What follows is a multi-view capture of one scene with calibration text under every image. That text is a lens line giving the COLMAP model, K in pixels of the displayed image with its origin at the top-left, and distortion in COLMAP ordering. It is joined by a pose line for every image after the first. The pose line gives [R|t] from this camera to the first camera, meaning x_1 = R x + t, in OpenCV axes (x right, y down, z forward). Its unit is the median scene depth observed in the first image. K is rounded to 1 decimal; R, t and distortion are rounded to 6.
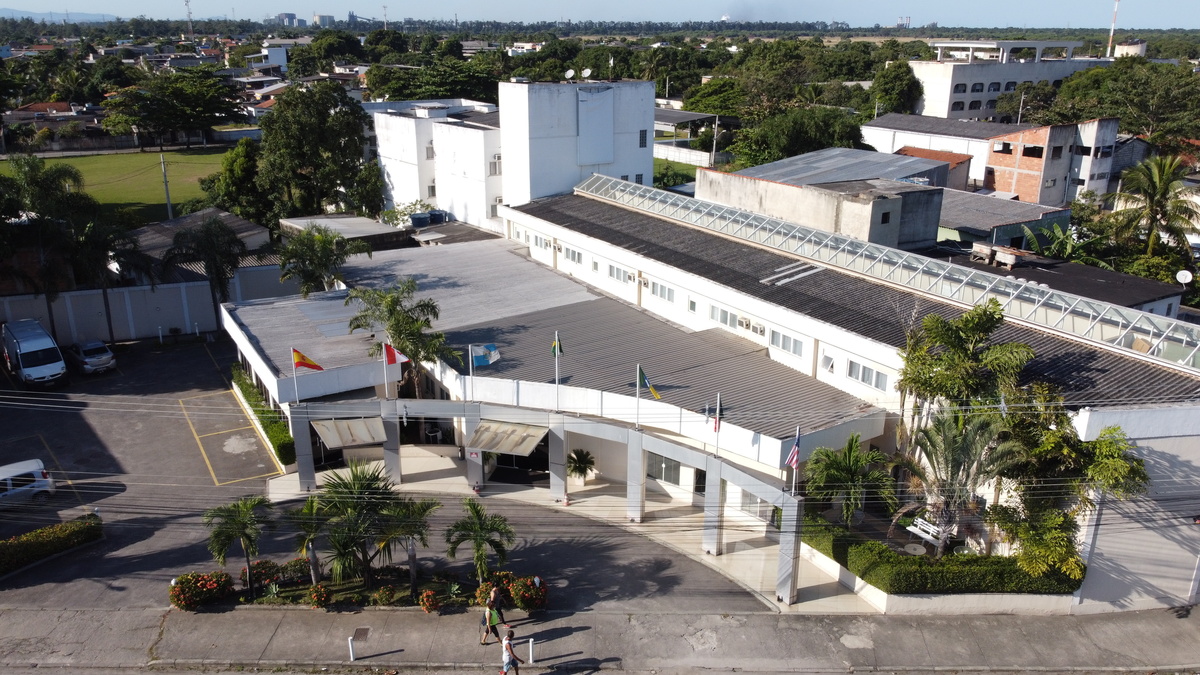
lens RADIAL K [[906.7, 0, 599.5], [0, 906.7, 342.7], [0, 0, 1]] dist [-0.009621, 0.002160]
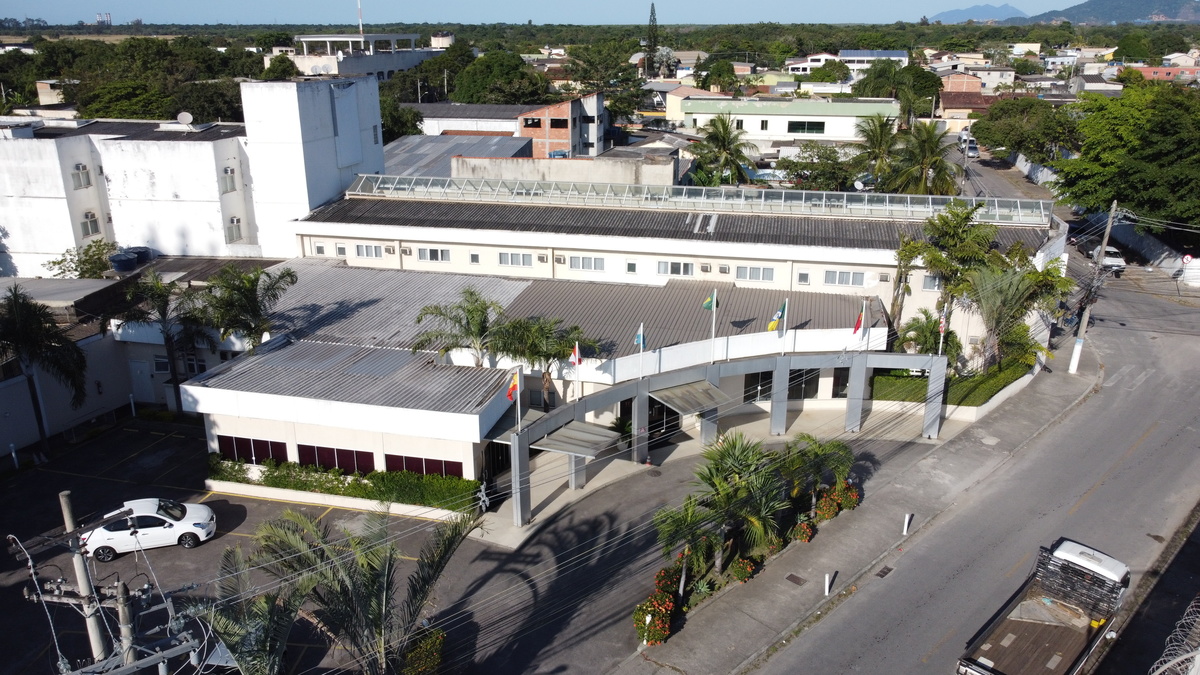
lens RADIAL K [[906.7, 0, 606.0], [0, 906.7, 329.9], [0, 0, 1]] dist [-0.009621, 0.002160]
pose [[0.699582, -0.231680, 0.675951, -0.461883], [0.237870, 0.967532, 0.085433, -0.046536], [-0.673798, 0.101022, 0.731978, 0.145790]]
